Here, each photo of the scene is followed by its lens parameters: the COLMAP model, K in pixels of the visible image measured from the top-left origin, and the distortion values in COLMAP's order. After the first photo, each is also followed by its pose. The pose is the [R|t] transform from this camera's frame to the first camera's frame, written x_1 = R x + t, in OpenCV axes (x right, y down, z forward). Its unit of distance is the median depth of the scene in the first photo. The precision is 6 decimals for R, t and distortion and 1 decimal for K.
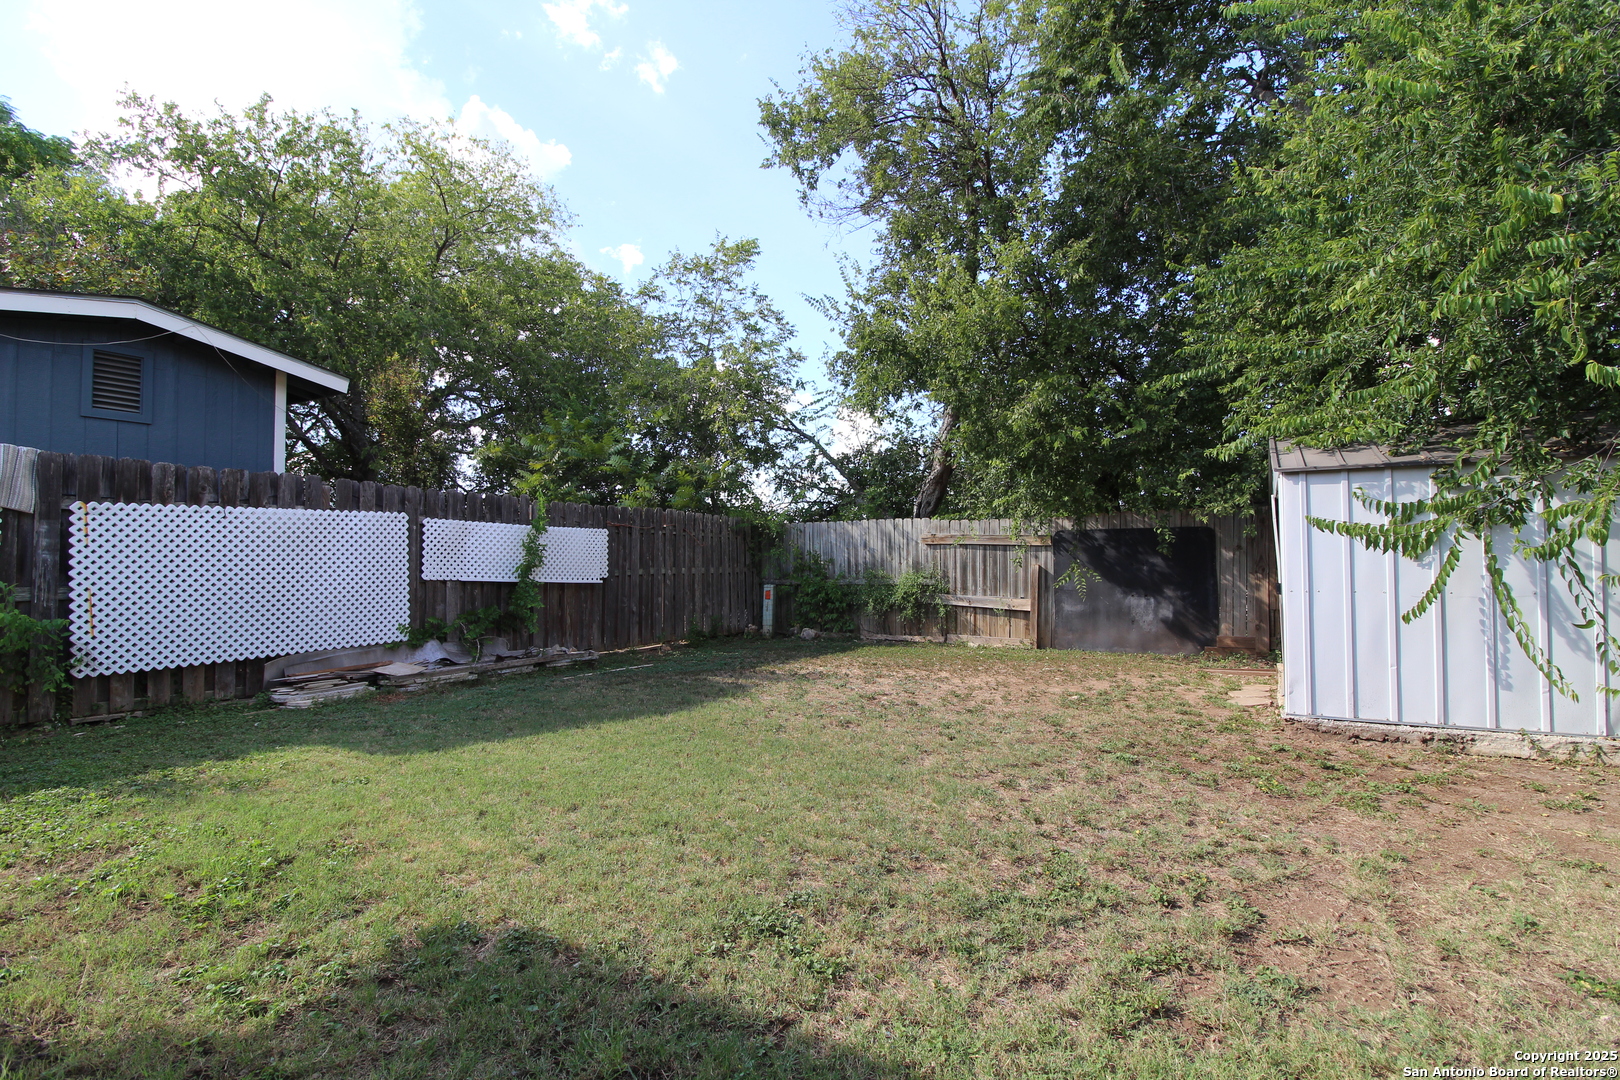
lens RADIAL K [[749.0, 0, 825.2], [0, 749.0, 539.0], [0, 0, 1]] dist [0.000810, -0.013418]
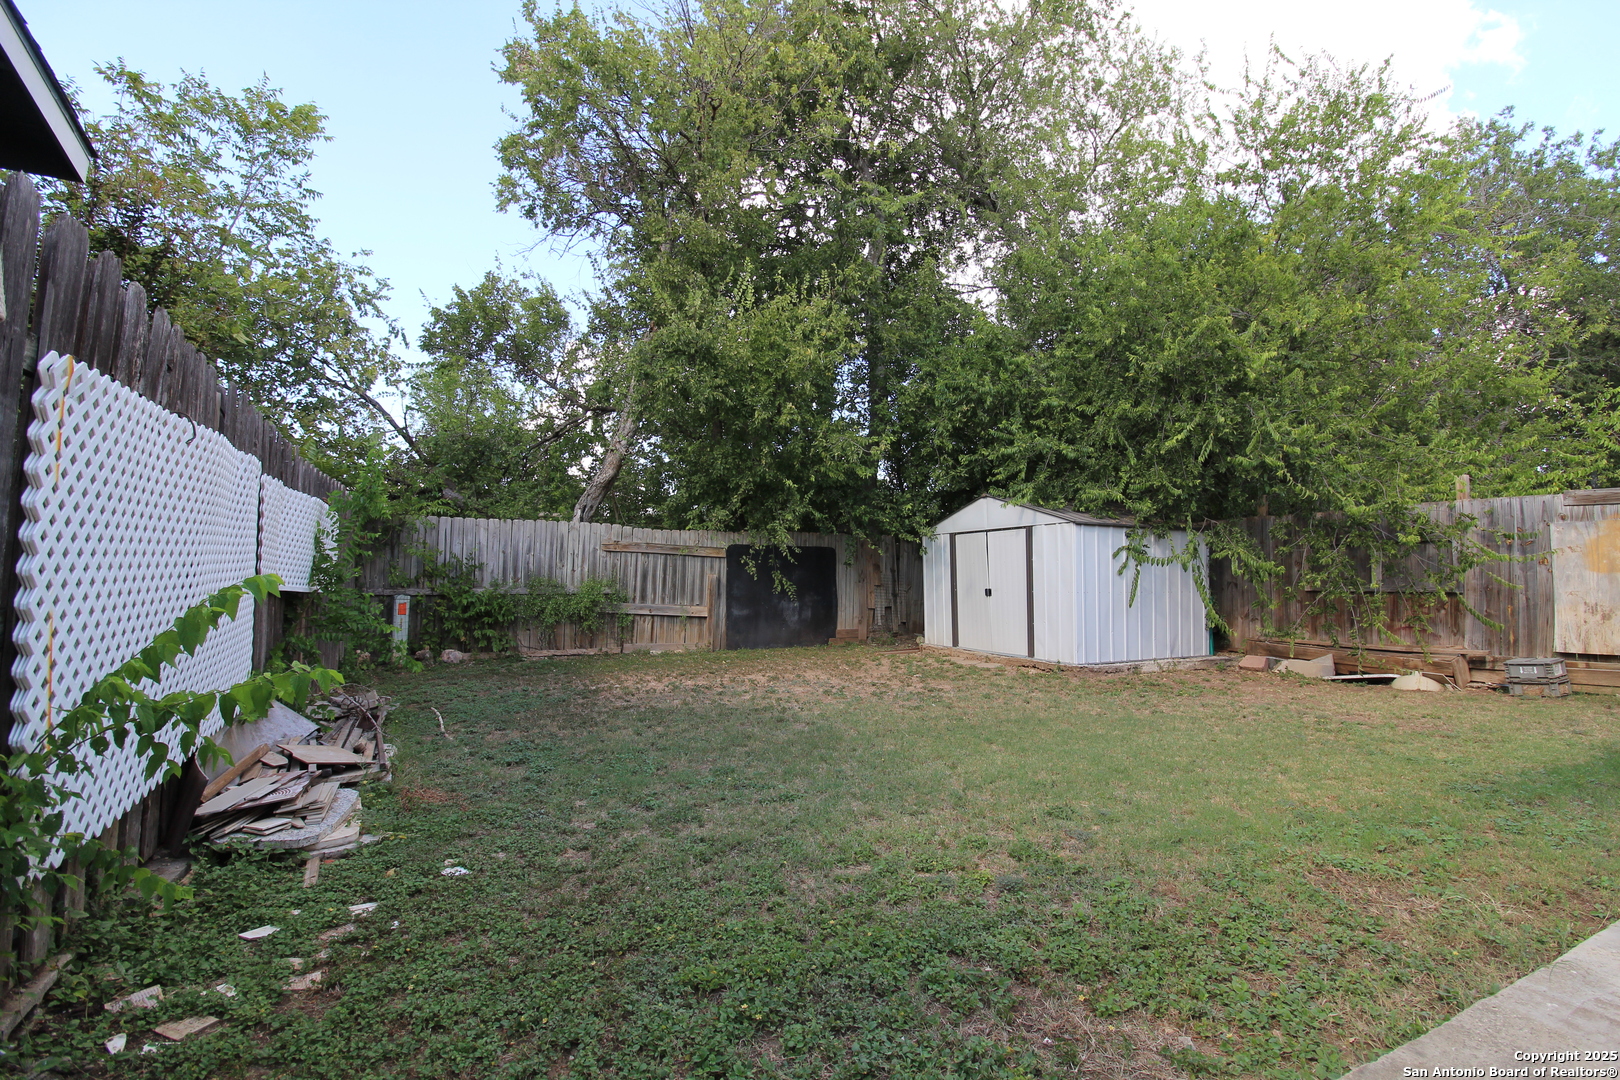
lens RADIAL K [[749.0, 0, 825.2], [0, 749.0, 539.0], [0, 0, 1]] dist [0.000810, -0.013418]
pose [[0.522361, 0.053156, 0.851066, -0.540054], [-0.040059, 0.998483, -0.037777, 0.017179], [-0.851783, -0.014360, 0.523698, 0.268224]]
